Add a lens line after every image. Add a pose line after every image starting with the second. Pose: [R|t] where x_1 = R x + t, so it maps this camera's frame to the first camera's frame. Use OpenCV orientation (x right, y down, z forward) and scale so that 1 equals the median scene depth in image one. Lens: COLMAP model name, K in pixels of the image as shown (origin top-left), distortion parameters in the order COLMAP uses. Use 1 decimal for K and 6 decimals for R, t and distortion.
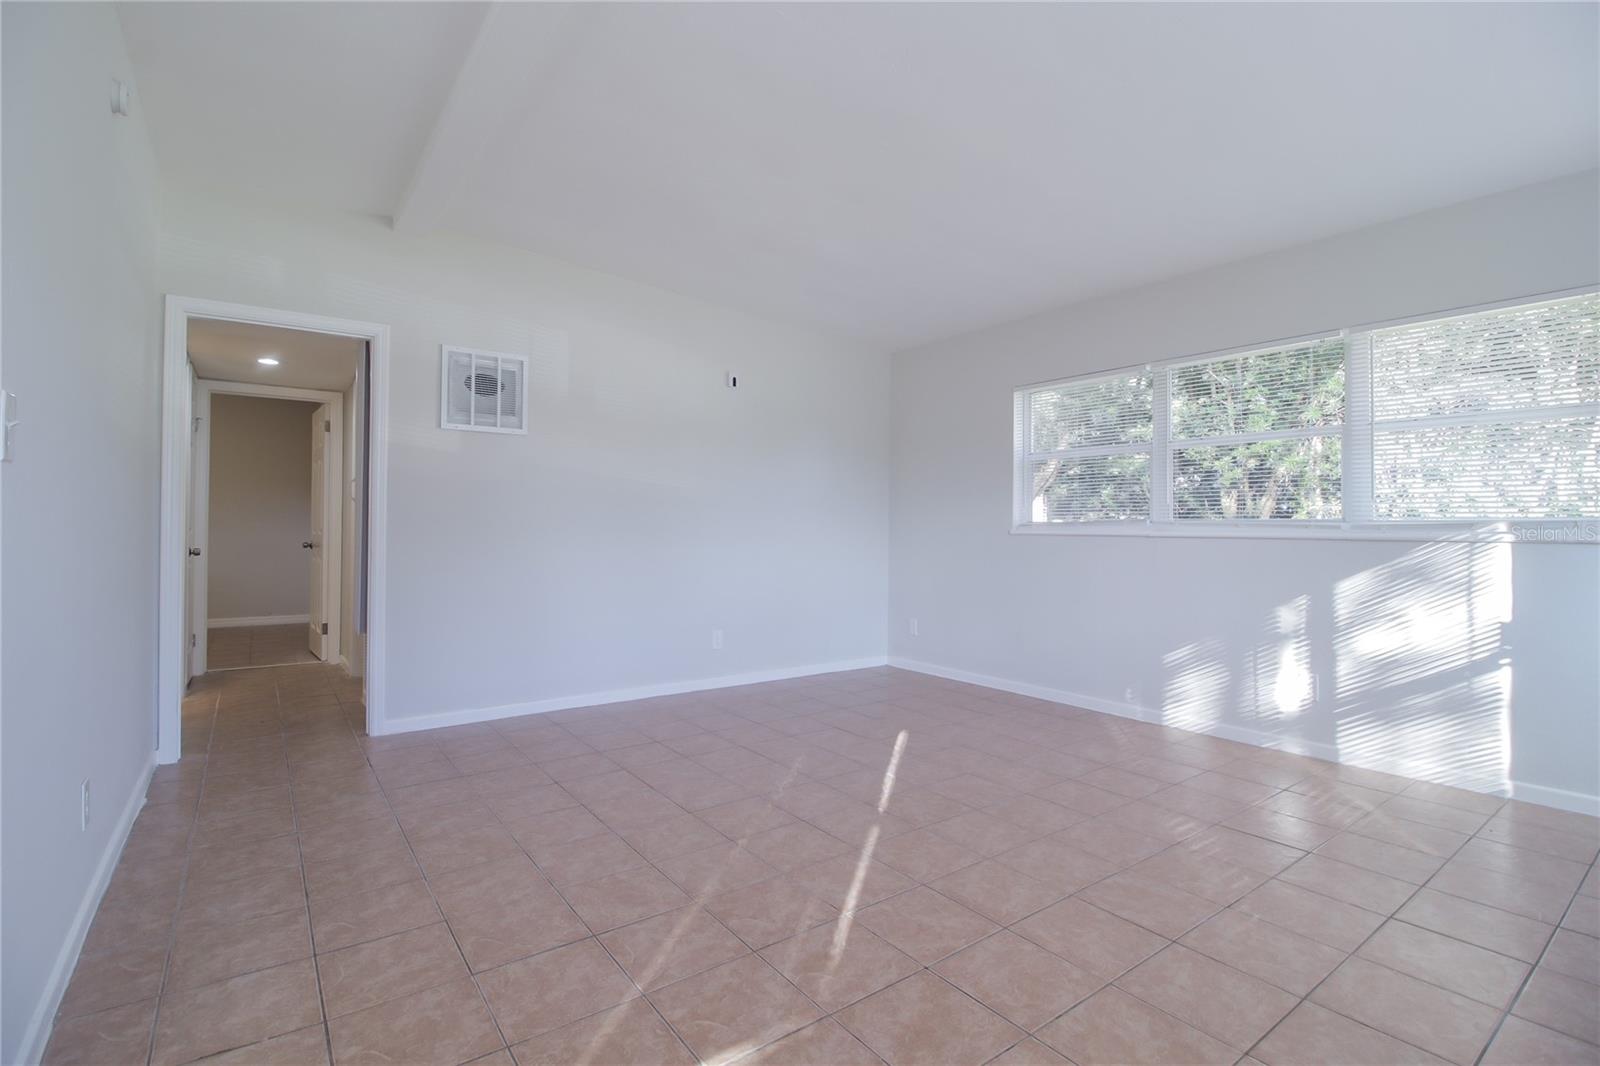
lens RADIAL K [[745.8, 0, 797.0], [0, 745.8, 522.9], [0, 0, 1]] dist [0.000173, -0.000594]
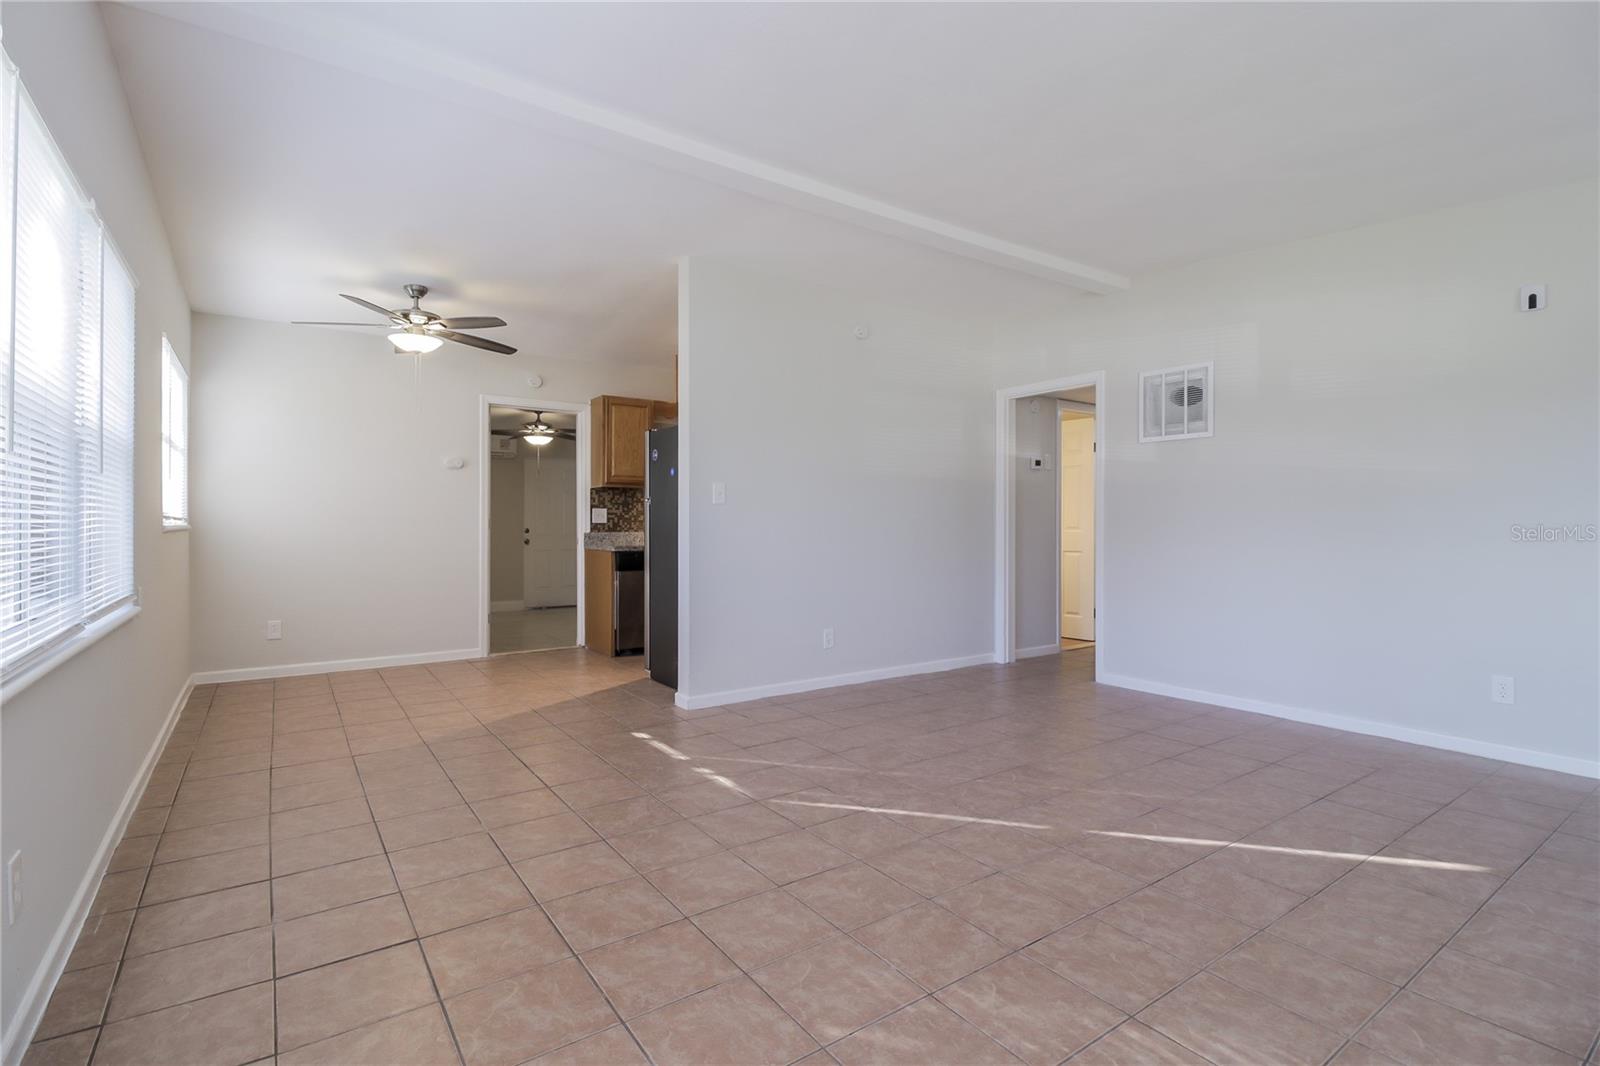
lens RADIAL K [[745.8, 0, 797.0], [0, 745.8, 522.9], [0, 0, 1]] dist [0.000173, -0.000594]
pose [[-0.022521, -0.009303, -0.999703, 1.115711], [-0.000860, 0.999957, -0.009286, 0.021394], [0.999746, 0.000651, -0.022528, 0.714308]]
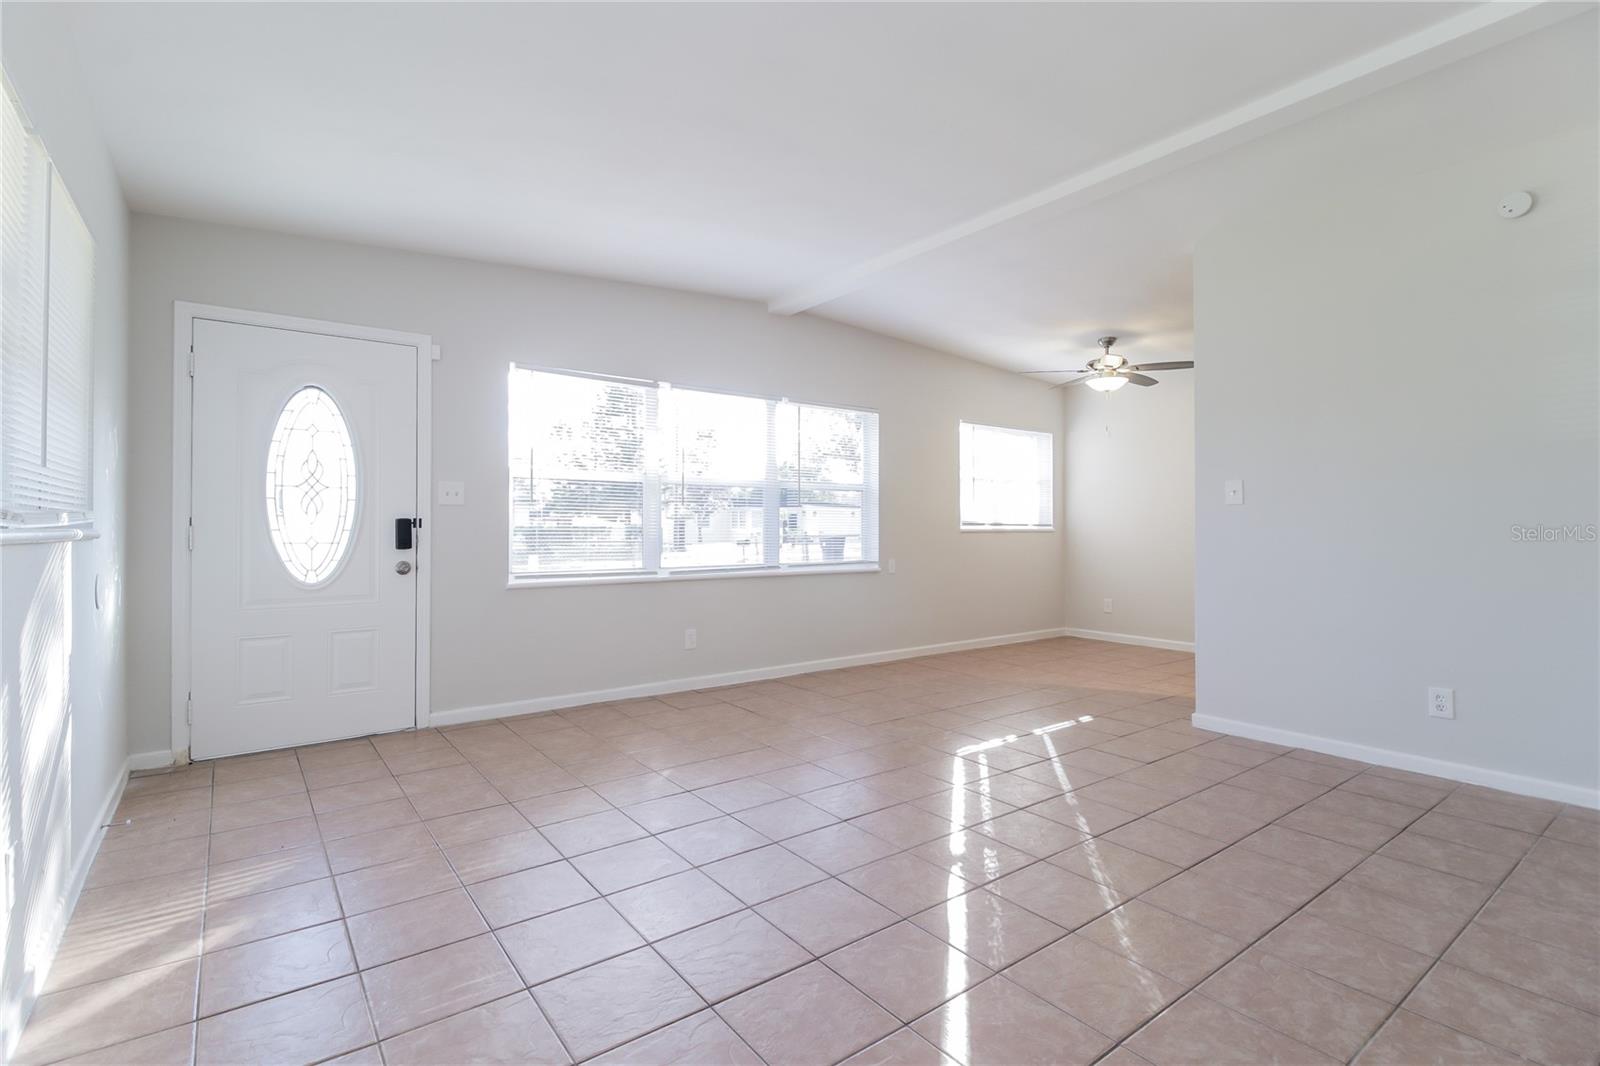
lens RADIAL K [[745.8, 0, 797.0], [0, 745.8, 522.9], [0, 0, 1]] dist [0.000173, -0.000594]
pose [[-0.999928, -0.010415, -0.005918, 0.315681], [-0.010370, 0.999918, -0.007484, 0.019682], [0.005995, -0.007422, -0.999954, 1.954727]]
